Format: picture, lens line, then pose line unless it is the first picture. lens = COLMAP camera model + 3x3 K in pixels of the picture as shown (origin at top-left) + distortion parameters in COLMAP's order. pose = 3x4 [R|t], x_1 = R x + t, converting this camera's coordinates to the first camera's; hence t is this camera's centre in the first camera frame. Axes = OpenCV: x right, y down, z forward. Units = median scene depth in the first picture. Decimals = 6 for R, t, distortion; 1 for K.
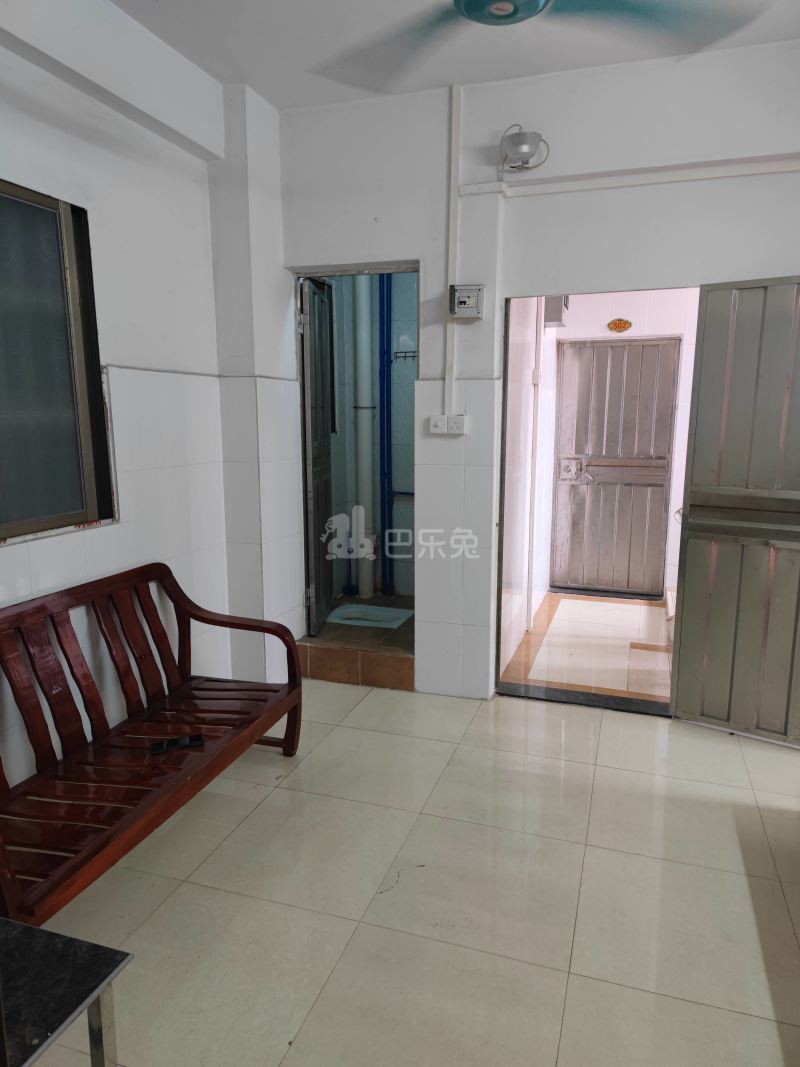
lens RADIAL K [[700.8, 0, 400.0], [0, 700.8, 533.5], [0, 0, 1]] dist [0.032262, -0.000520]
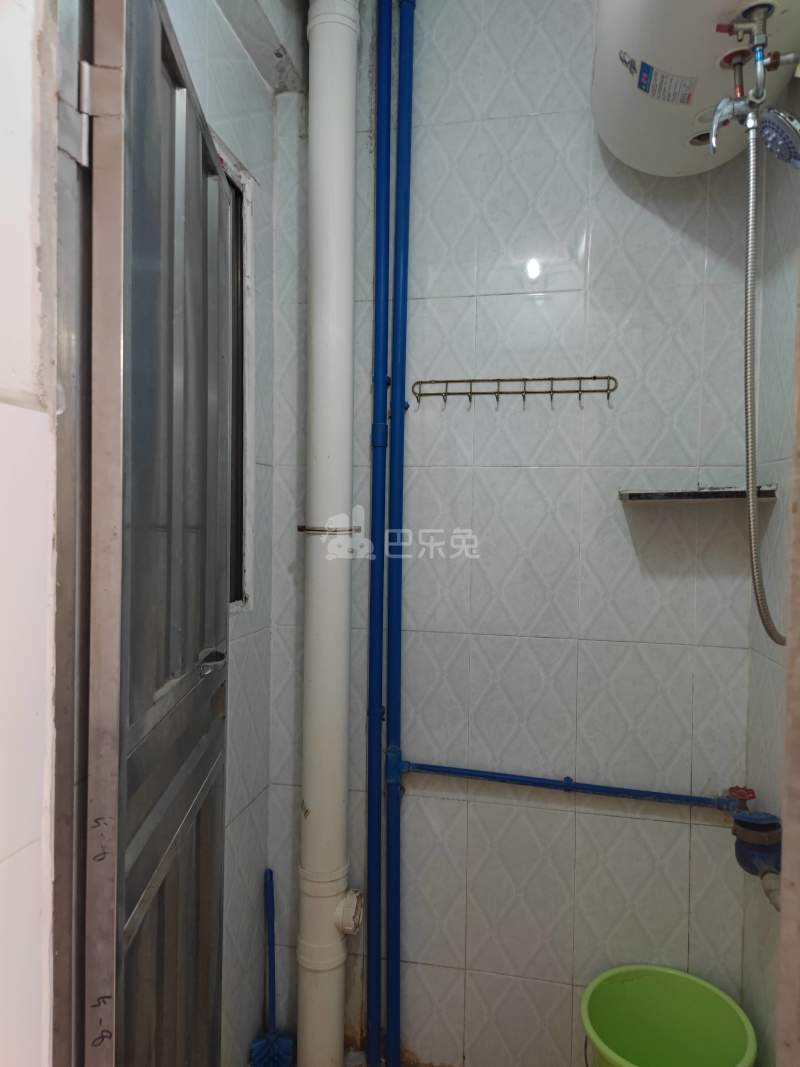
lens RADIAL K [[700.8, 0, 400.0], [0, 700.8, 533.5], [0, 0, 1]] dist [0.032262, -0.000520]
pose [[0.991038, 0.011254, 0.133107, -0.062318], [0.010331, 0.987004, -0.160365, -0.120569], [-0.133181, 0.160303, 0.978042, 0.650144]]
